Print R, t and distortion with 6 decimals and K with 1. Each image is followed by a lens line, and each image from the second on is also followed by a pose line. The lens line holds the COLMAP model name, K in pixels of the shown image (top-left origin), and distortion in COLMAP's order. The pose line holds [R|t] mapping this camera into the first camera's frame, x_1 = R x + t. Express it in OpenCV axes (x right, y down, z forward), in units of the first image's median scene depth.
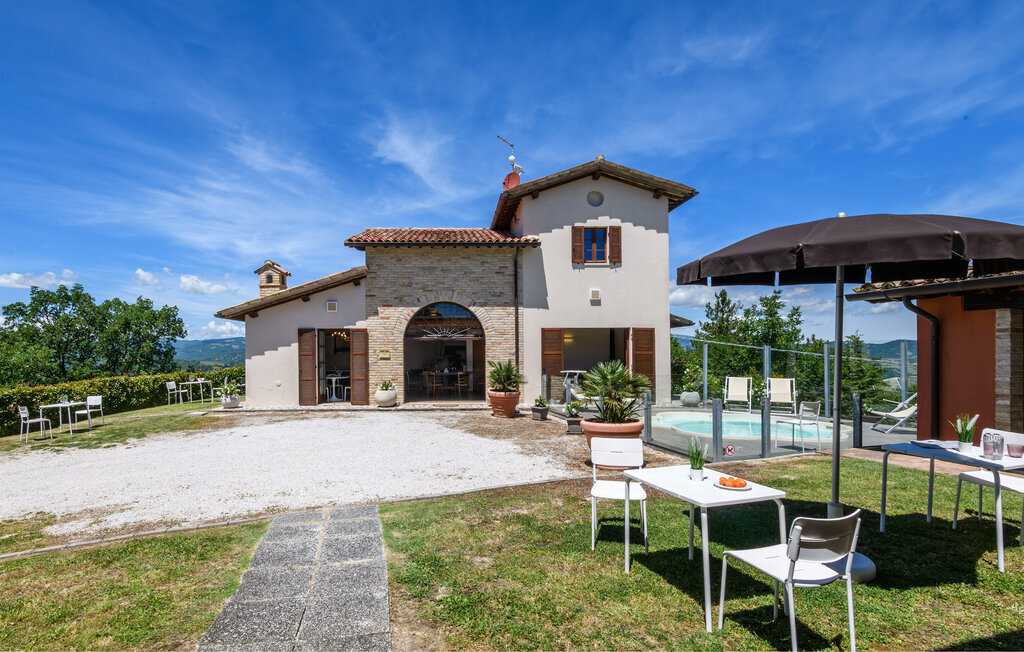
lens RADIAL K [[384.3, 0, 510.7], [0, 384.3, 351.7], [0, 0, 1]] dist [-0.000674, -0.000062]
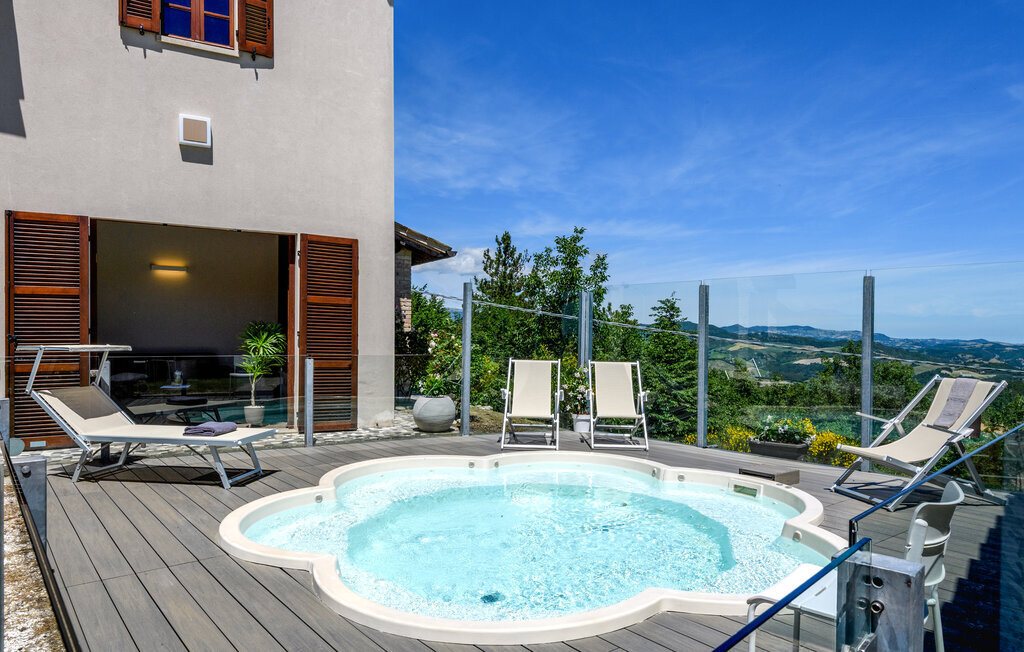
lens RADIAL K [[642.3, 0, 512.0], [0, 642.3, 326.0], [0, 0, 1]] dist [0.001130, 0.000137]
pose [[0.869125, 0.018612, 0.494242, 0.181110], [-0.023655, 0.999712, 0.003950, 0.021906], [-0.494027, -0.015124, 0.869315, 0.328235]]
